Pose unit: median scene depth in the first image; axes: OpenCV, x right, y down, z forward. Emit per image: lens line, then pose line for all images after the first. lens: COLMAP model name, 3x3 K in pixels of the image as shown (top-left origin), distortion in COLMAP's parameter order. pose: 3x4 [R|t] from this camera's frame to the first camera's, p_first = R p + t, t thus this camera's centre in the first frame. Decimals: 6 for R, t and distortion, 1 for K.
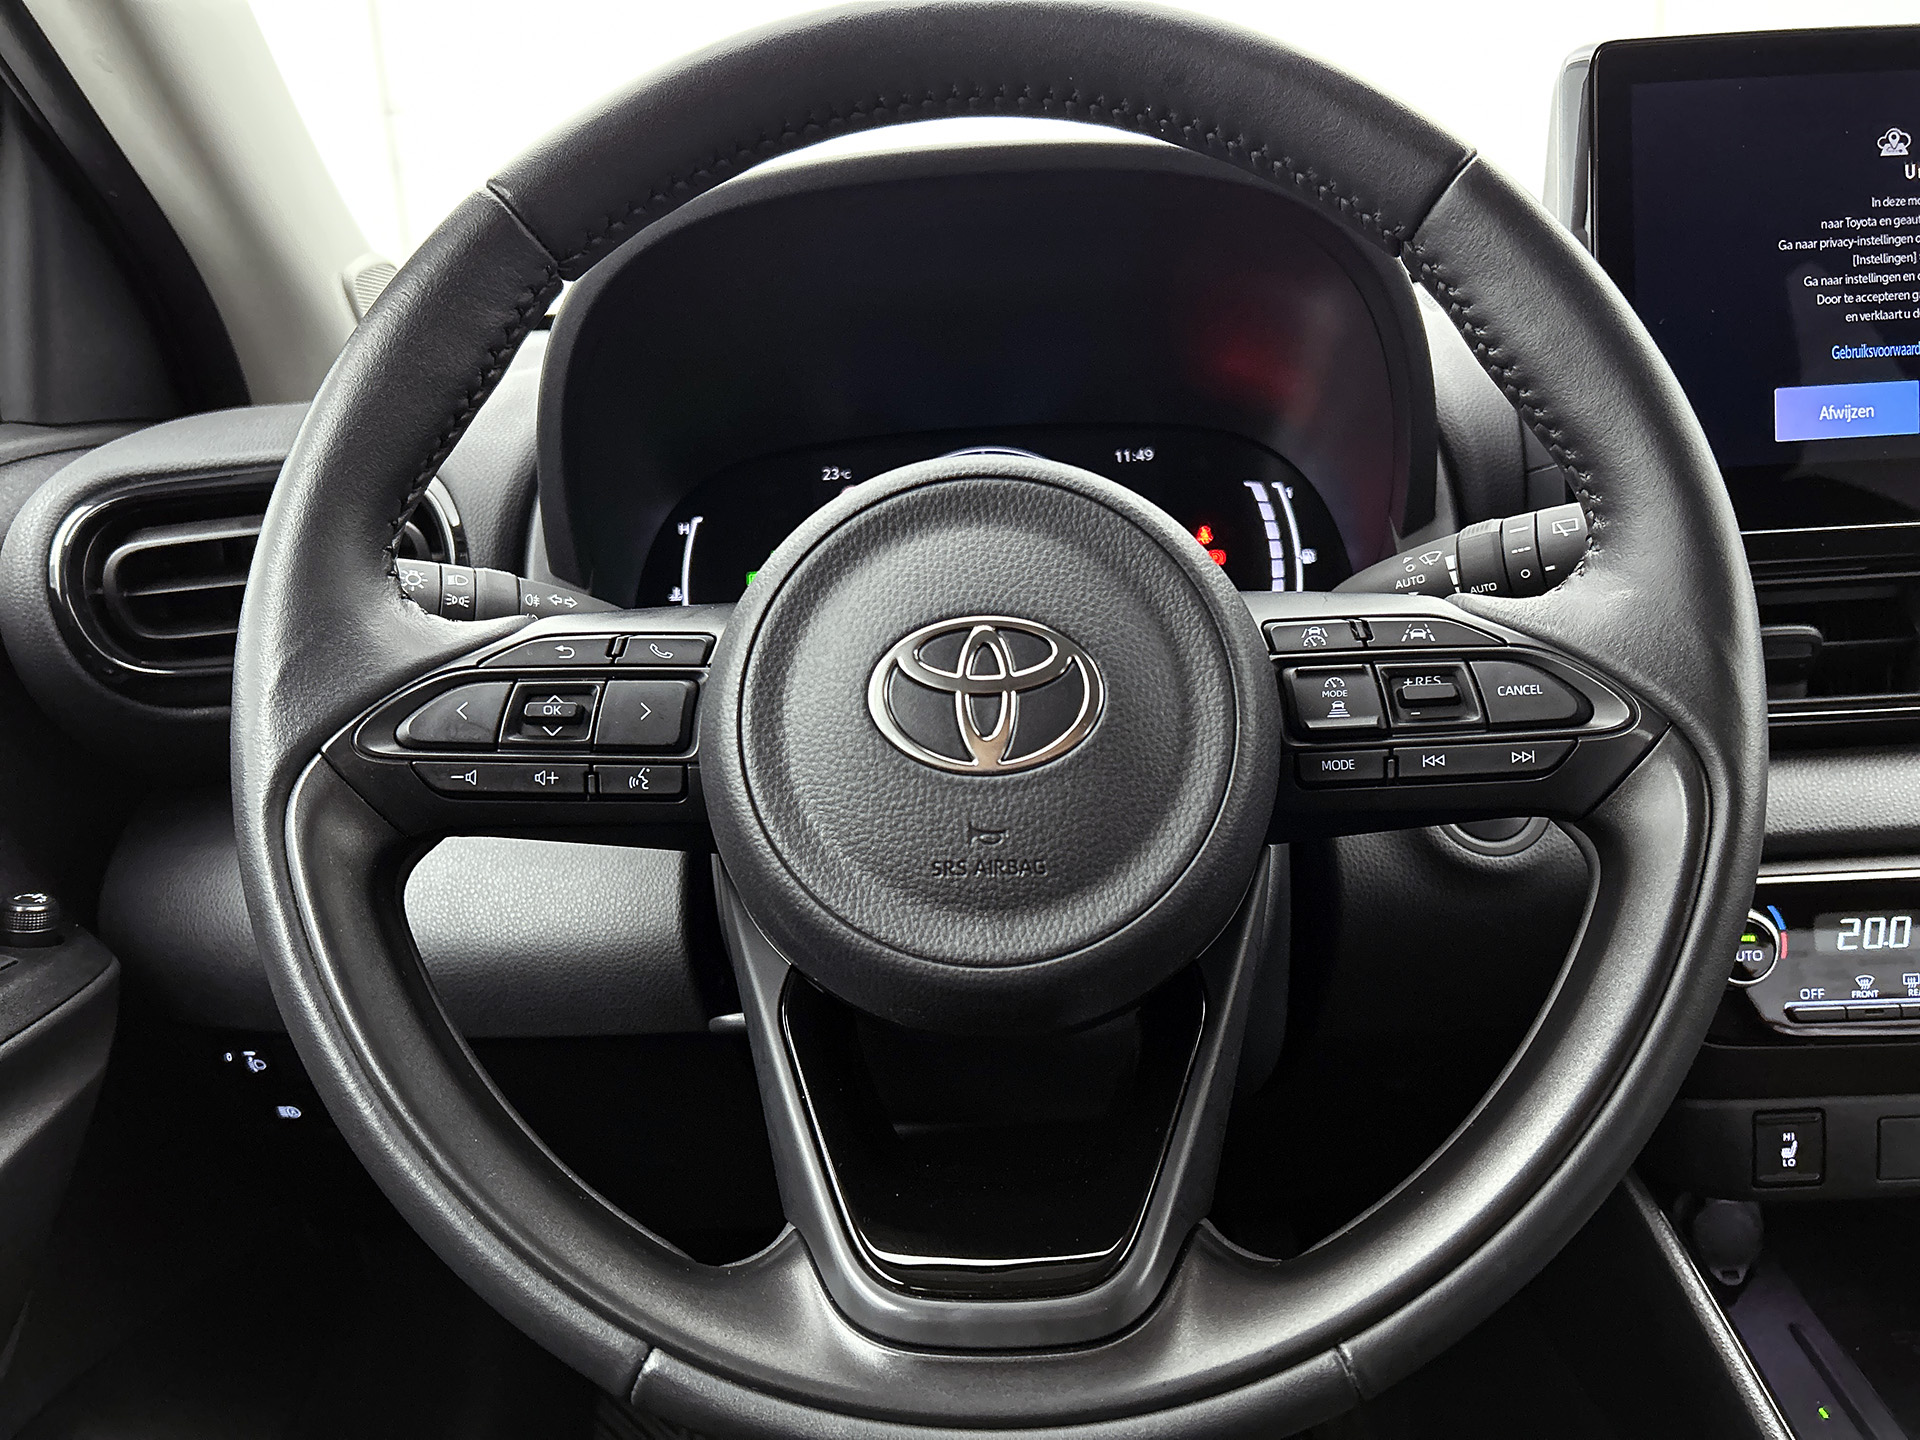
lens RADIAL K [[1476.9, 0, 963.4], [0, 1476.9, 714.5], [0, 0, 1]] dist [0.050504, -0.065114]
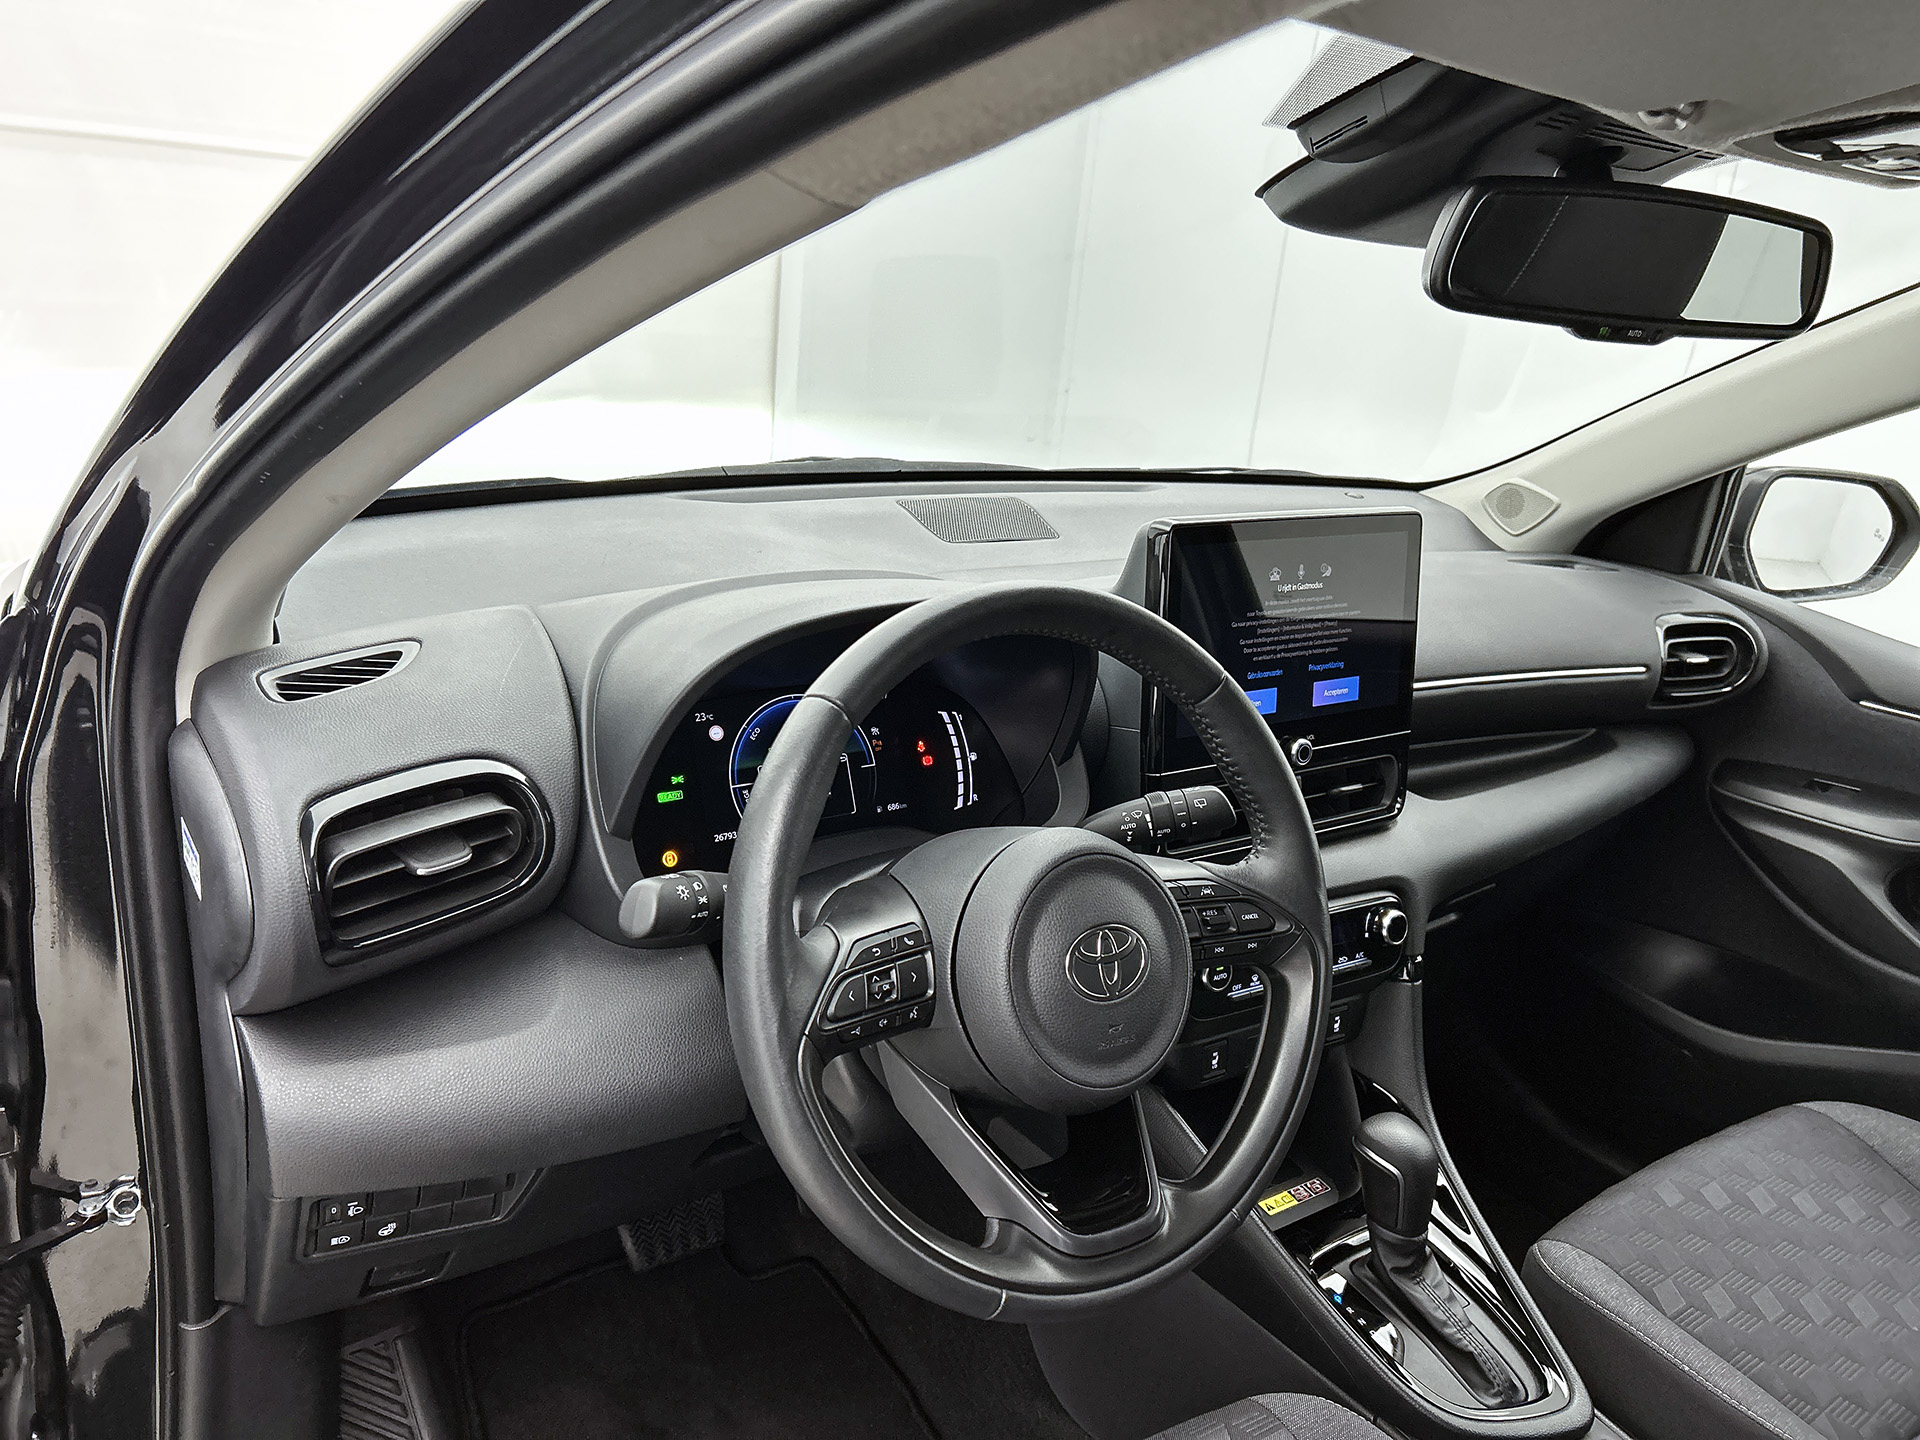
lens RADIAL K [[1476.9, 0, 970.8], [0, 1476.9, 715.6], [0, 0, 1]] dist [0.050504, -0.065114]
pose [[0.804201, -0.049981, 0.592252, -1.307860], [-0.004824, 0.995876, 0.090594, -0.527863], [-0.594337, -0.075713, 0.800644, -0.558320]]
